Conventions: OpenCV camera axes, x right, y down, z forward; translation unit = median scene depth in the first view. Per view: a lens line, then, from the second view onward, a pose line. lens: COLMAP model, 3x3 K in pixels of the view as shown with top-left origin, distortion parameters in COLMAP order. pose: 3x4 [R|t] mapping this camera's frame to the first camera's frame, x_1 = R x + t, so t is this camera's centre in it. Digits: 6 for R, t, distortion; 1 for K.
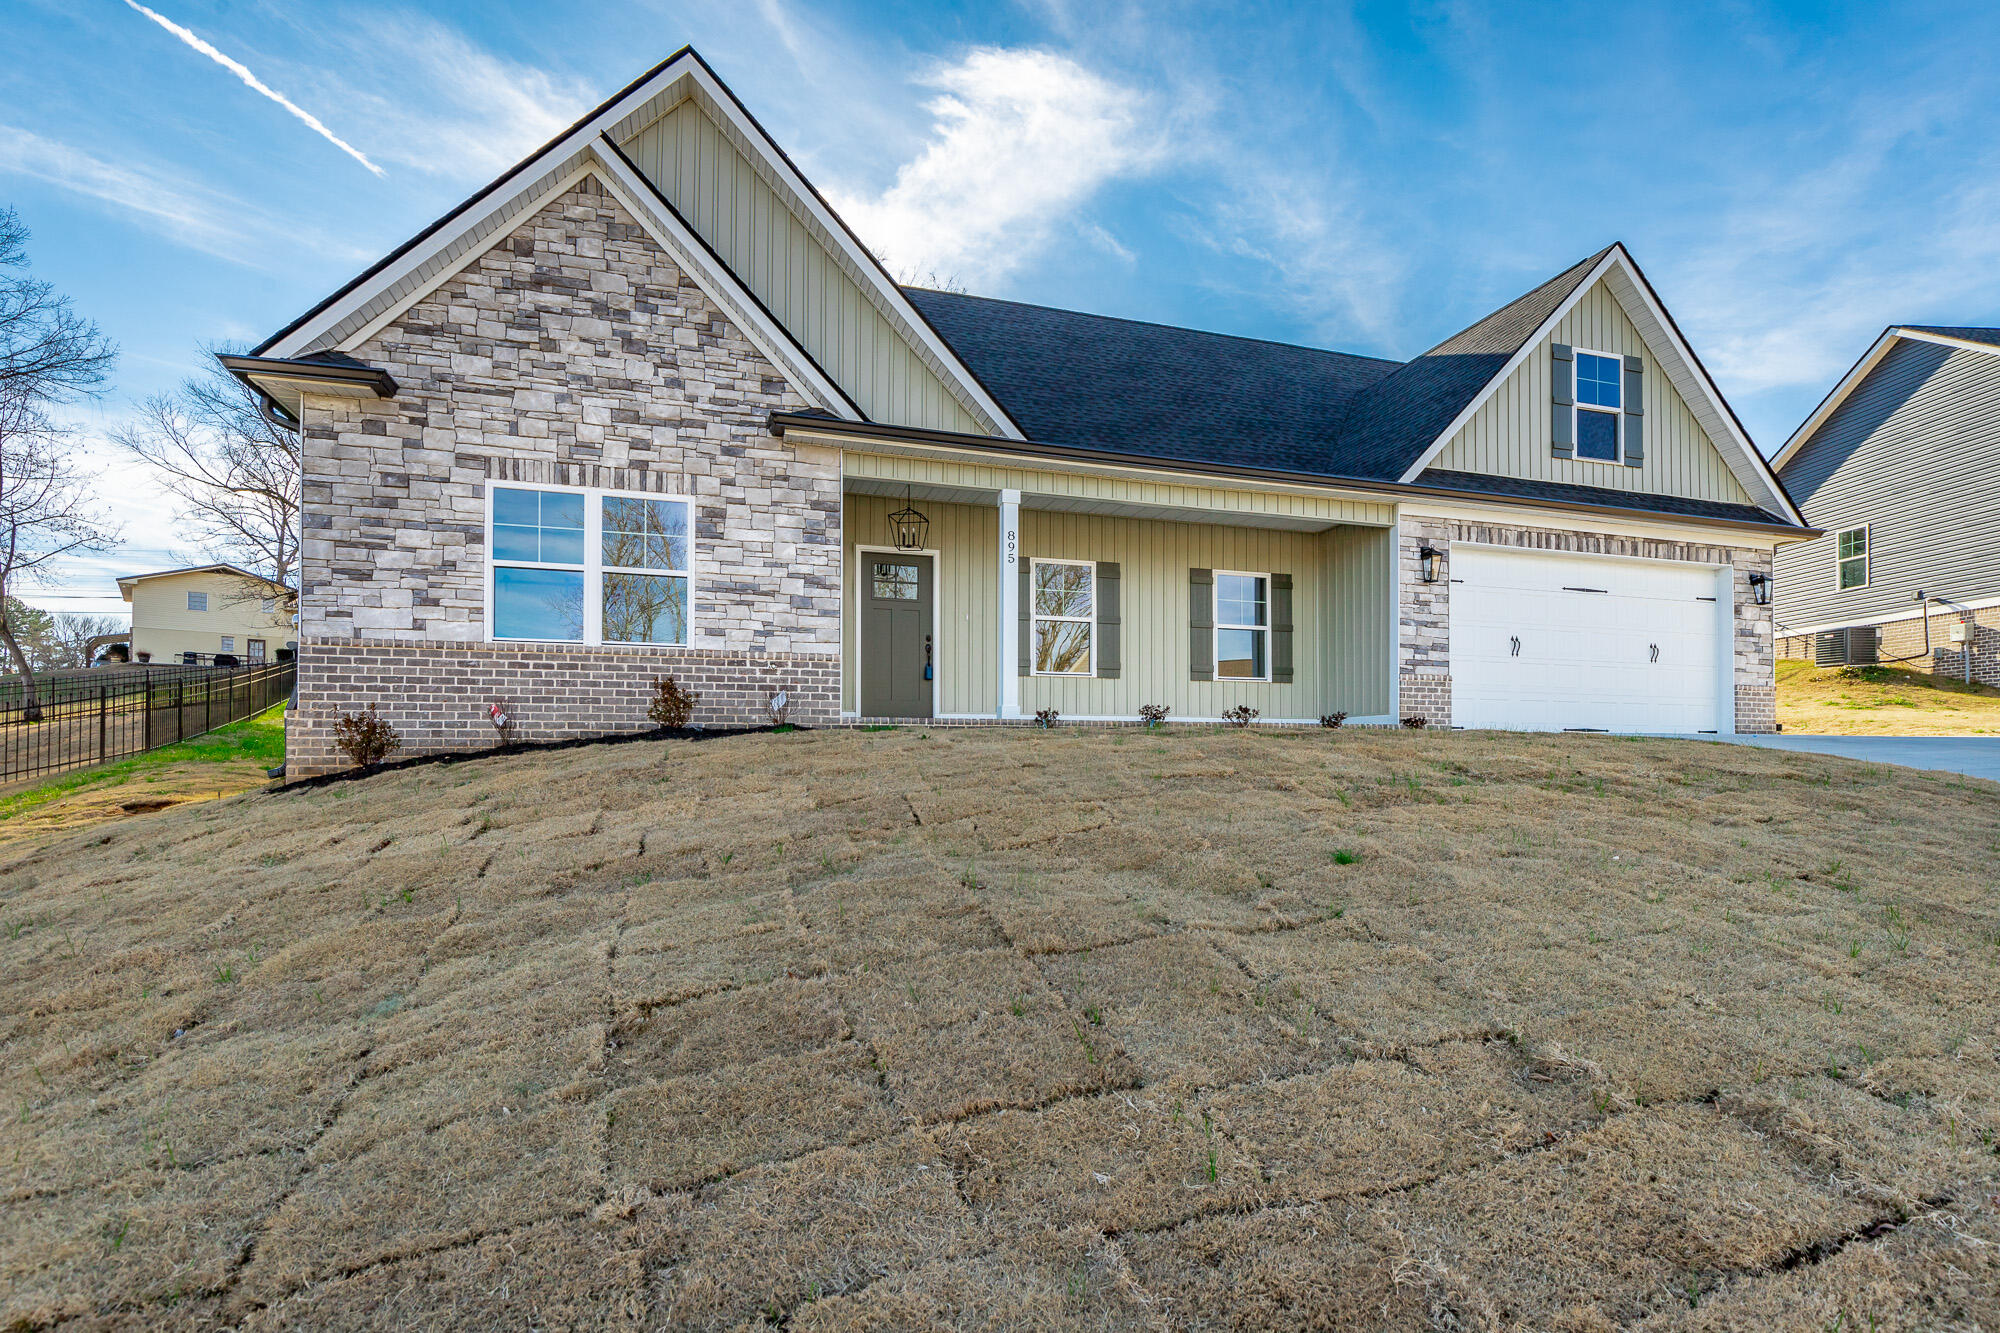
lens RADIAL K [[932.3, 0, 1021.9], [0, 932.3, 760.7], [0, 0, 1]] dist [0.004002, -0.001707]
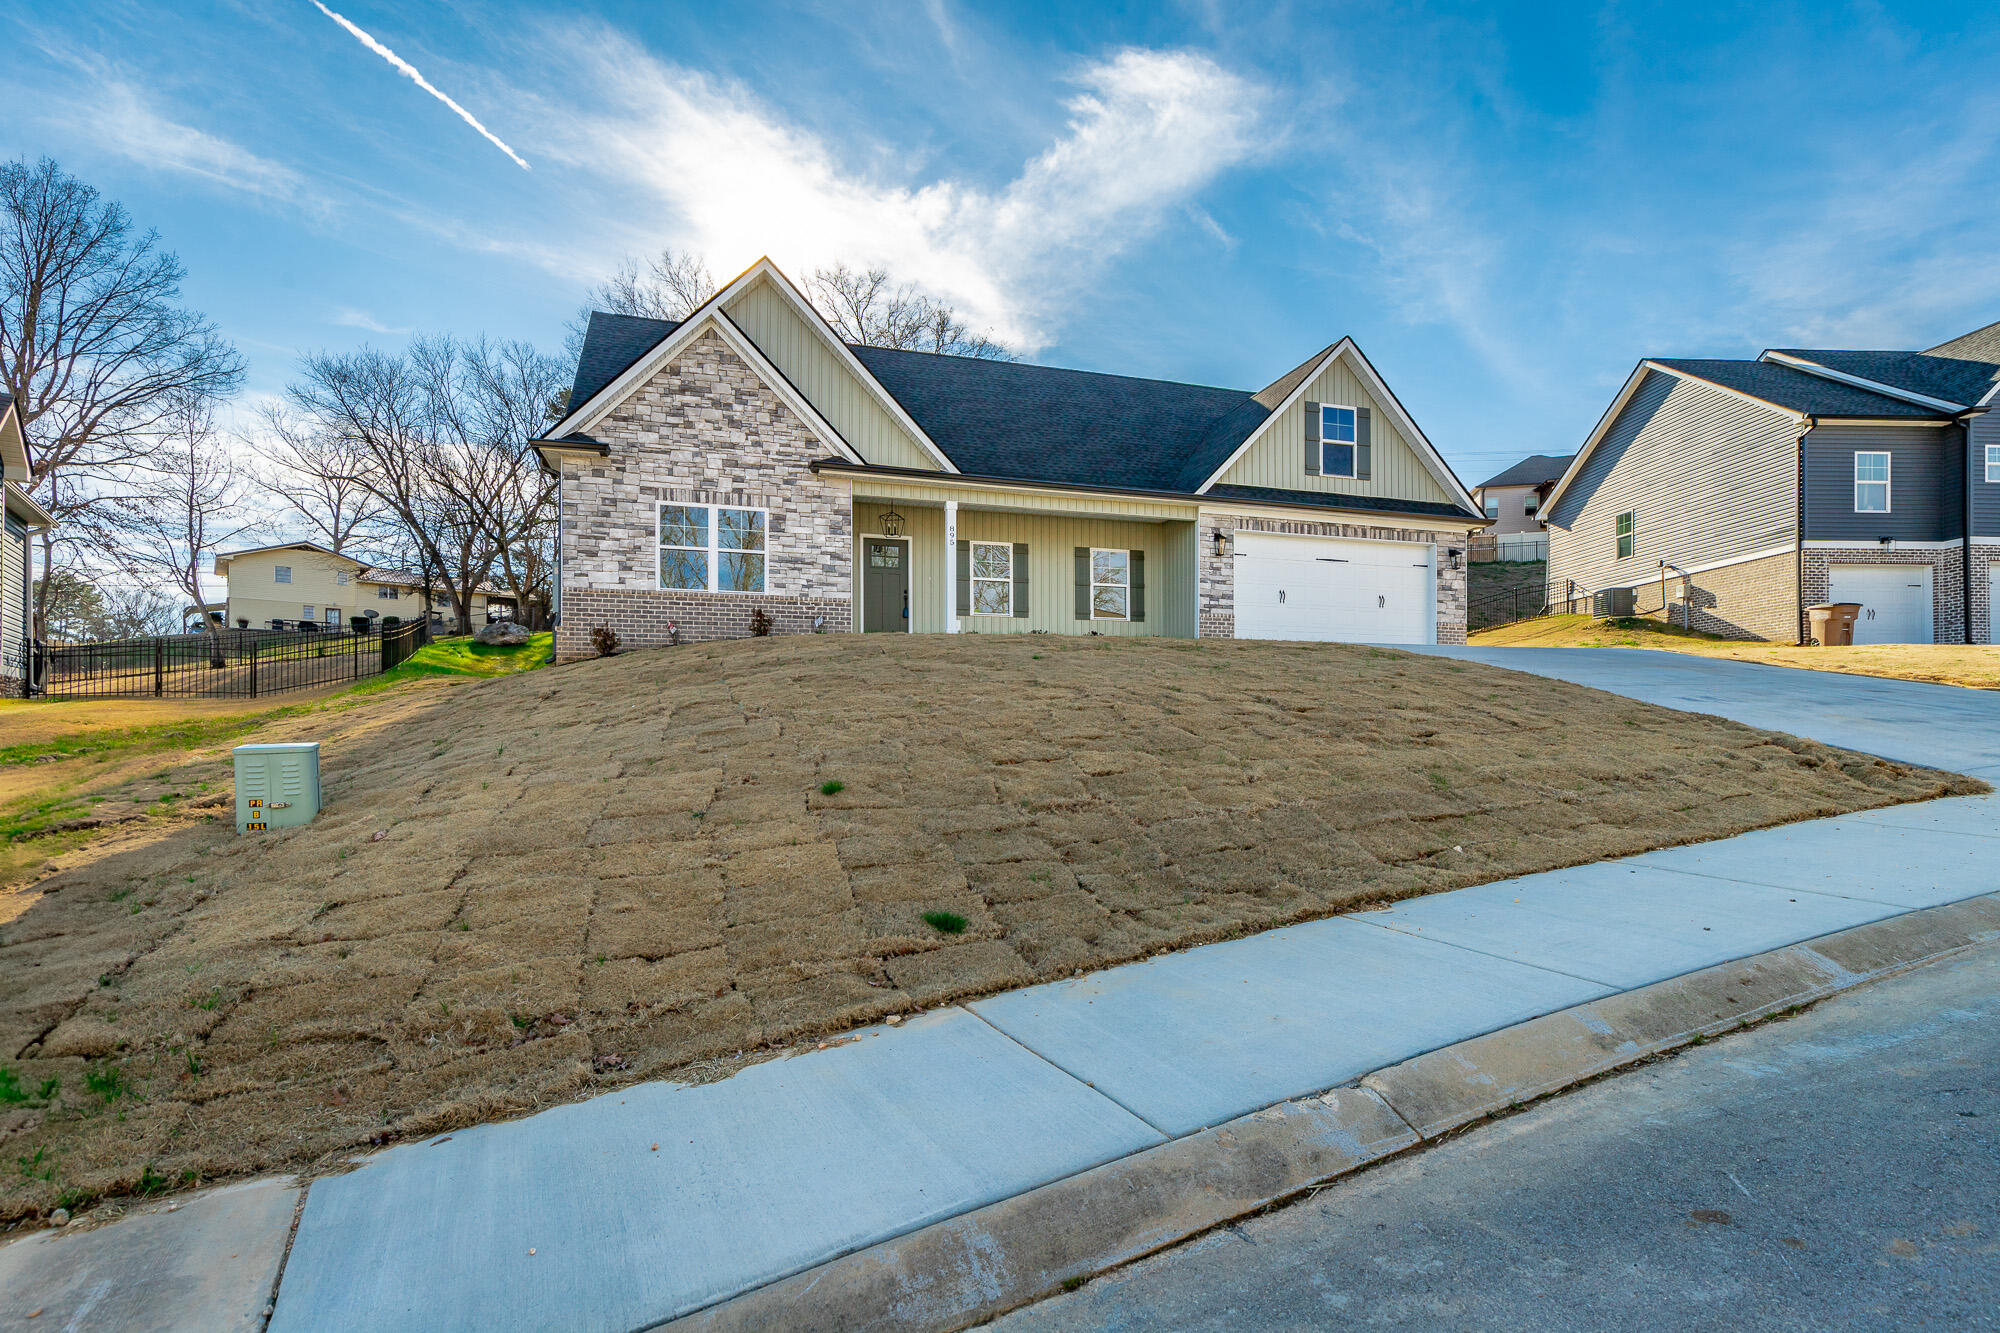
lens RADIAL K [[931.4, 0, 1017.2], [0, 931.4, 745.8], [0, 0, 1]] dist [0.004735, -0.000193]
pose [[0.999939, -0.000928, -0.011033, 0.135308], [0.001066, 0.999921, 0.012552, 0.141009], [0.011021, -0.012563, 0.999860, -0.745472]]
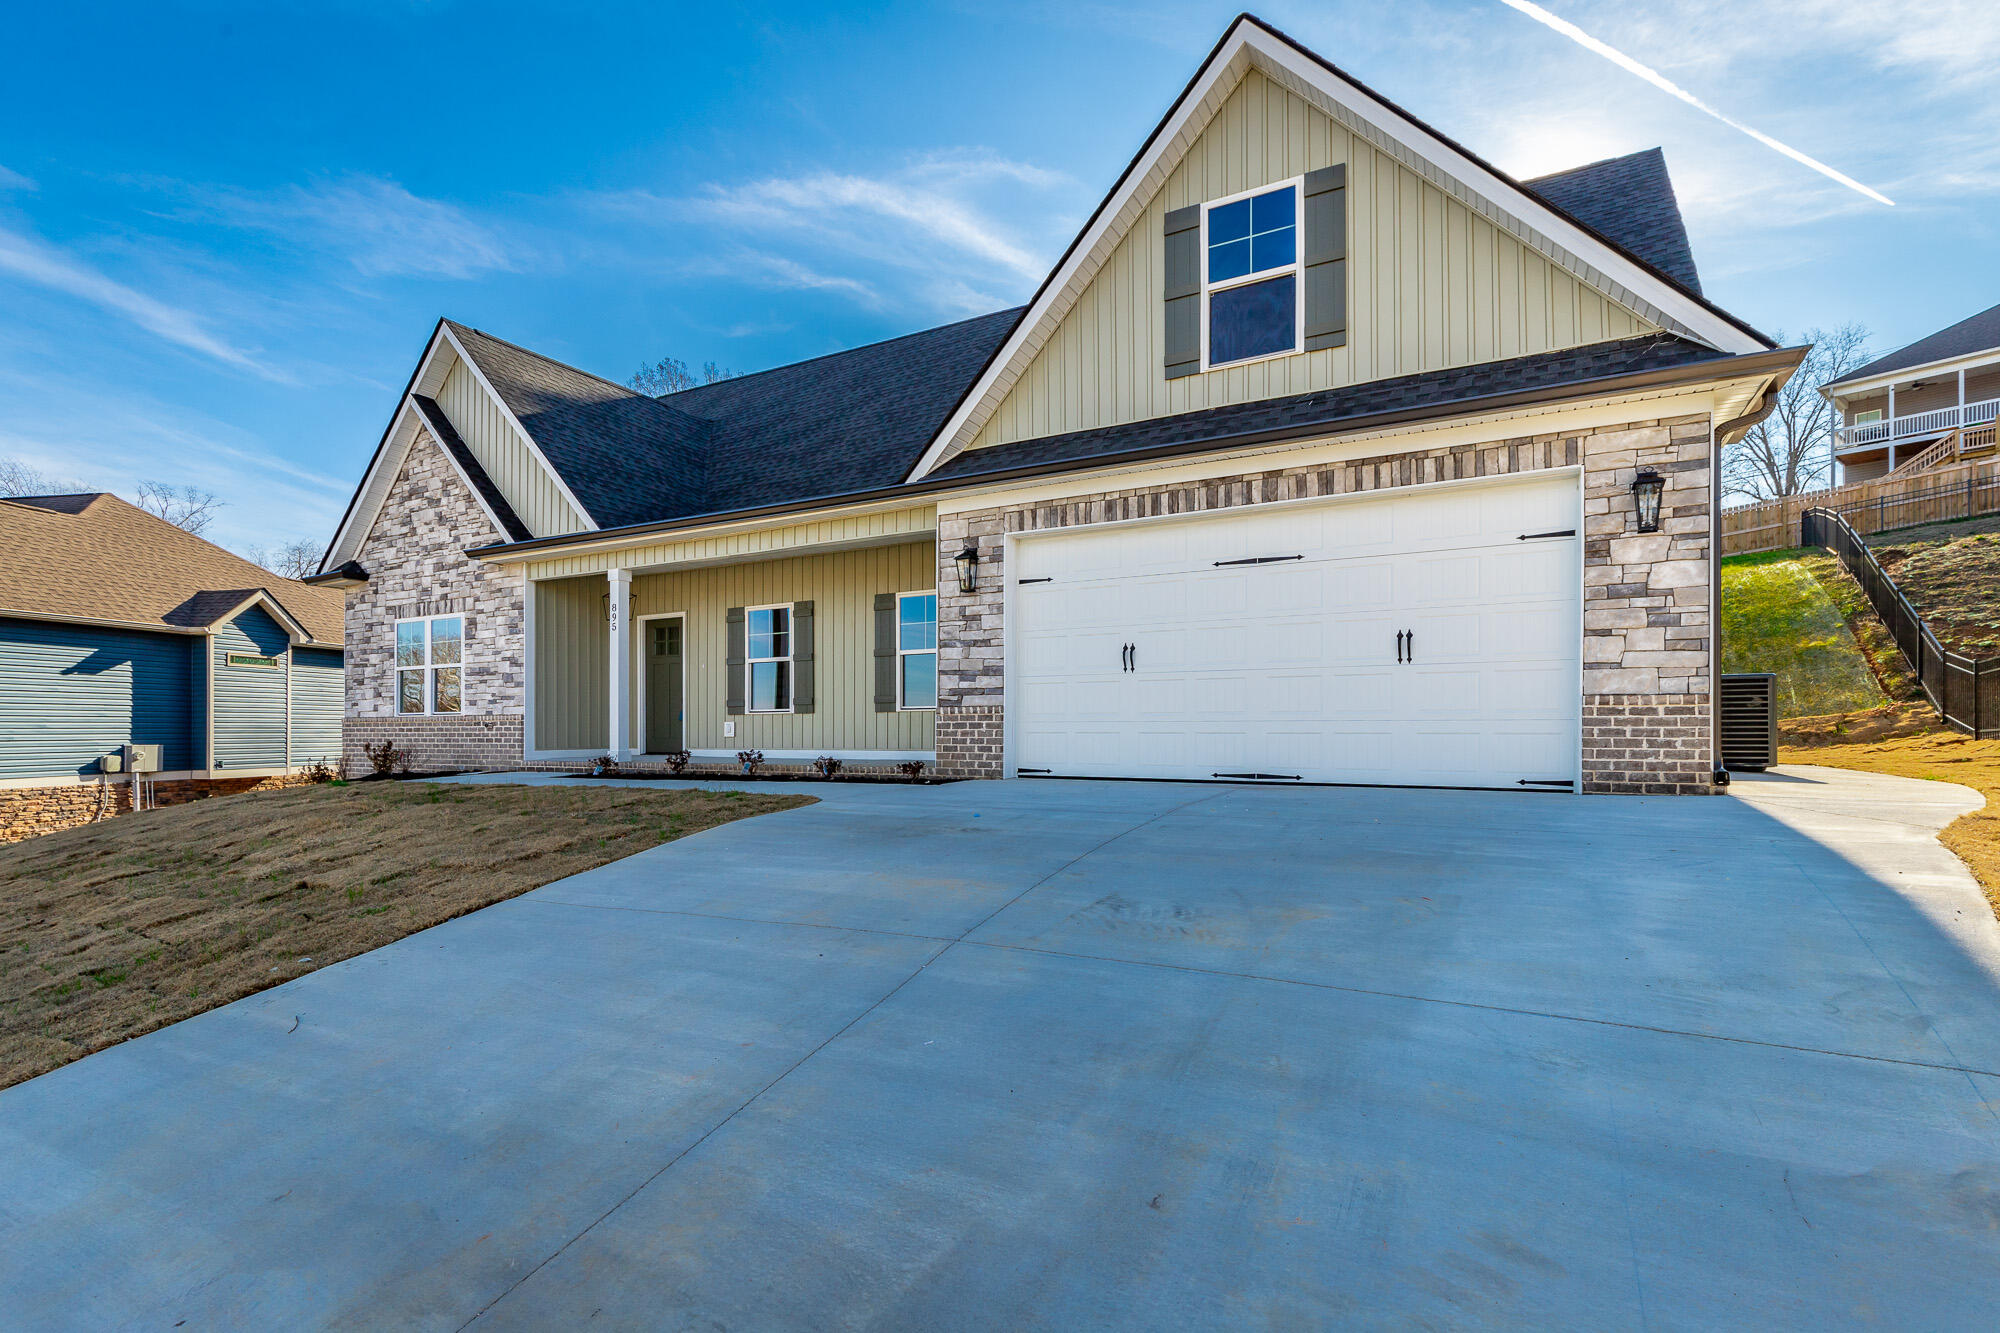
lens RADIAL K [[912.3, 0, 1007.4], [0, 912.3, 728.0], [0, 0, 1]] dist [0.001110, -0.000041]
pose [[0.701695, -0.003852, -0.712467, 1.267463], [0.007546, 0.999969, 0.002025, -0.093304], [0.712438, -0.006797, 0.701702, 0.582101]]
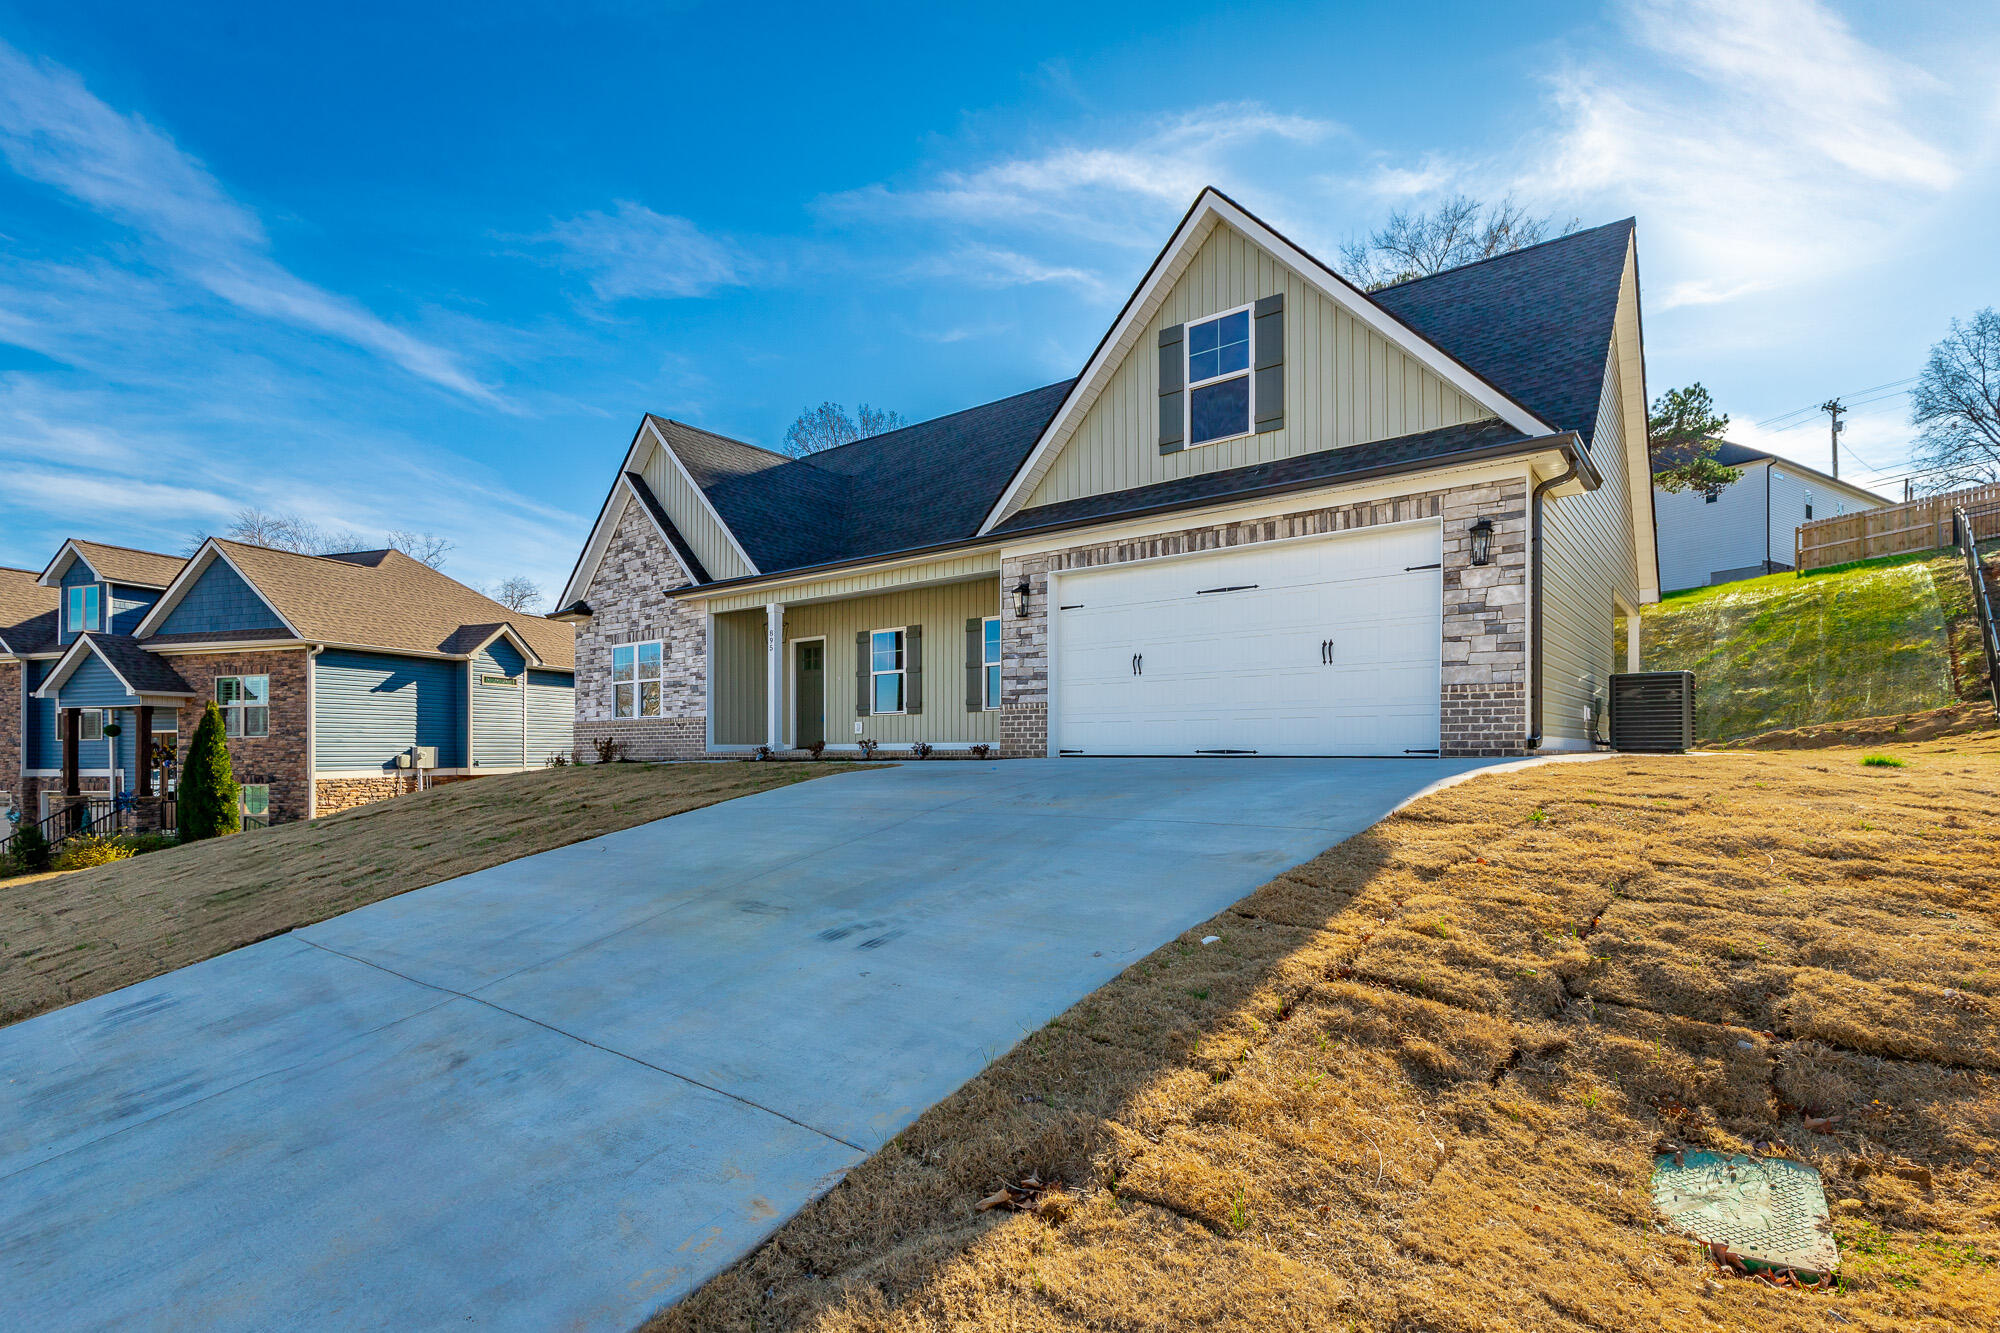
lens RADIAL K [[924.7, 0, 1032.7], [0, 924.7, 748.8], [0, 0, 1]] dist [-0.000578, 0.000186]
pose [[0.593400, -0.003305, -0.804901, 1.609530], [0.008302, 0.999964, 0.002014, -0.052096], [0.804865, -0.007877, 0.593405, 0.469288]]
